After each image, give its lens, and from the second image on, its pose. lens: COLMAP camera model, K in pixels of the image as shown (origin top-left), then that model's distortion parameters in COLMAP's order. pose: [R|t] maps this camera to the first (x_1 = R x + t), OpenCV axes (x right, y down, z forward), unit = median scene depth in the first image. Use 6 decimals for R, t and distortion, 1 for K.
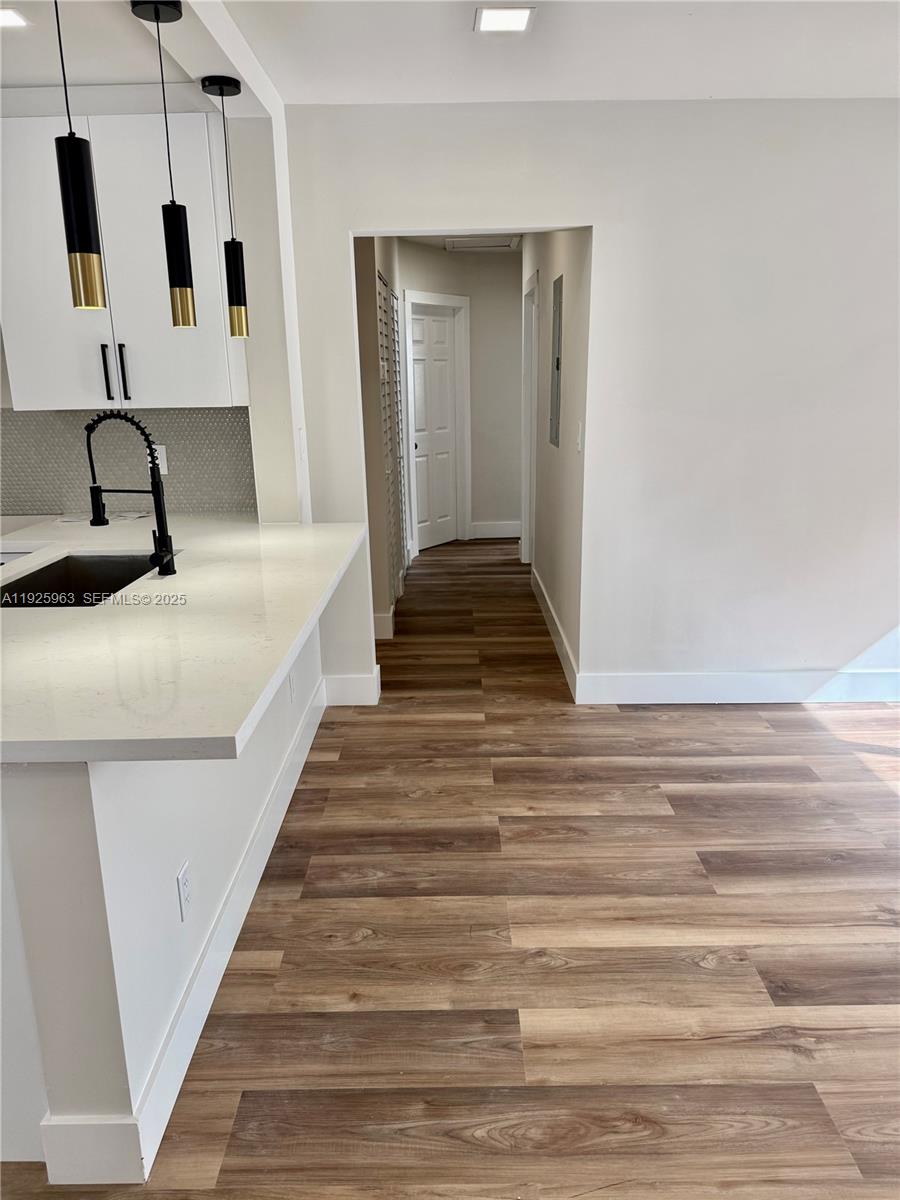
lens RADIAL K [[845.0, 0, 454.2], [0, 845.0, 597.5], [0, 0, 1]] dist [0.020876, -0.027242]
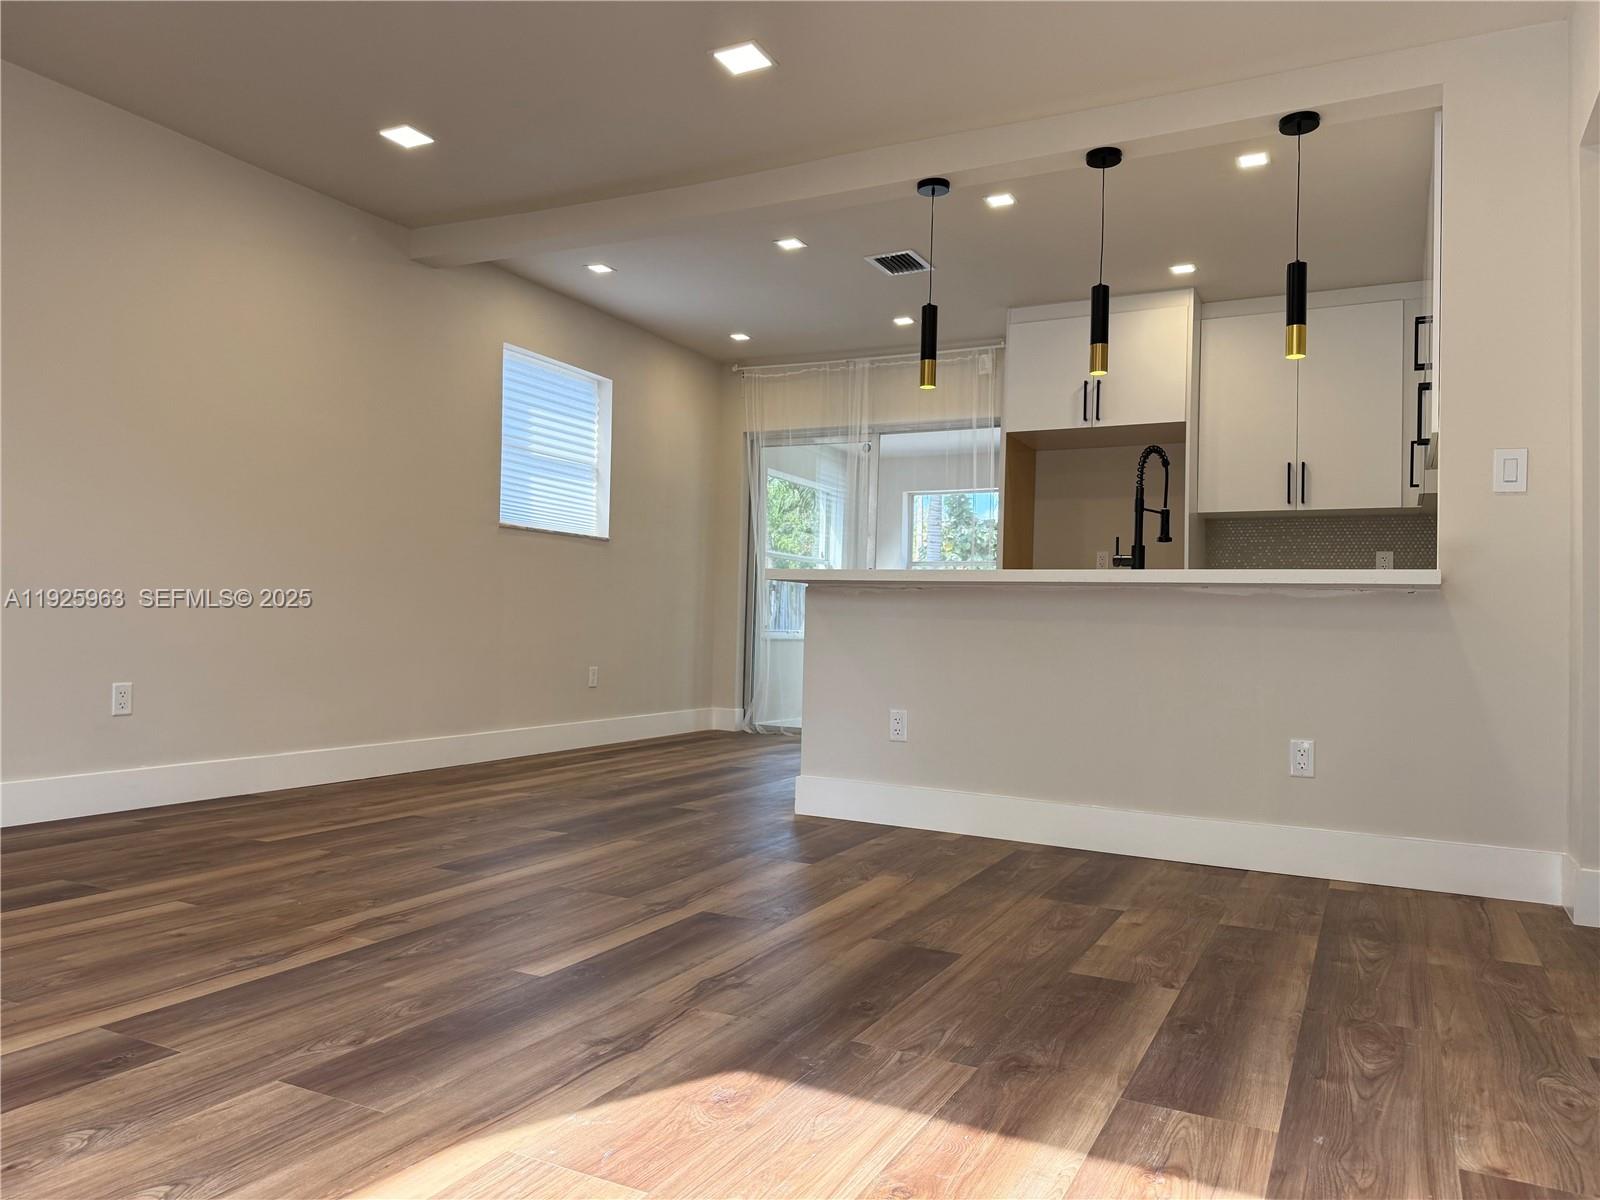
lens RADIAL K [[1126.7, 0, 802.9], [0, 1126.7, 597.9], [0, 0, 1]] dist [0.020876, -0.027242]
pose [[-0.459482, -0.022030, -0.887914, 1.290086], [-0.247678, 0.963215, 0.104271, -0.050265], [0.852955, 0.267828, -0.448036, 1.346759]]
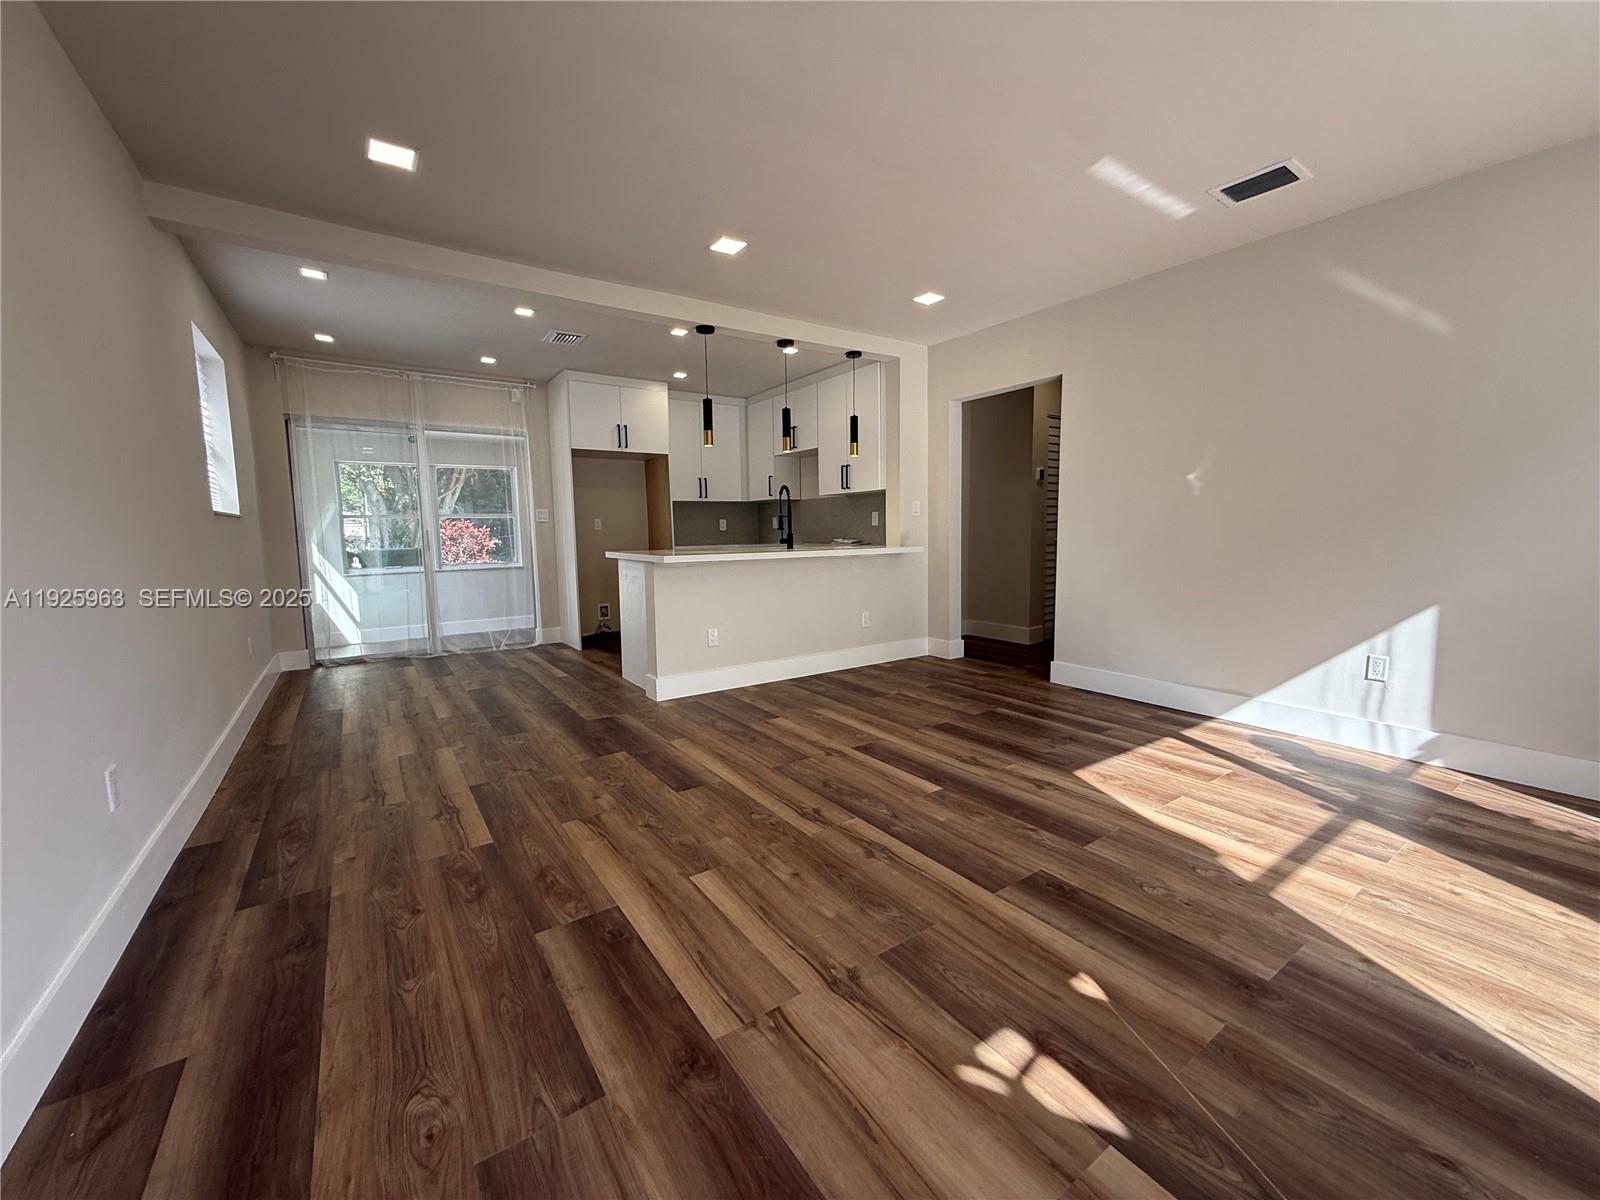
lens RADIAL K [[637.6, 0, 798.7], [0, 637.6, 593.0], [0, 0, 1]] dist [-0.000892, 0.000148]
pose [[0.564445, 0.089512, -0.820603, 1.271276], [-0.205850, 0.977960, -0.034915, 0.164747], [0.799392, 0.188629, 0.570431, -0.033204]]
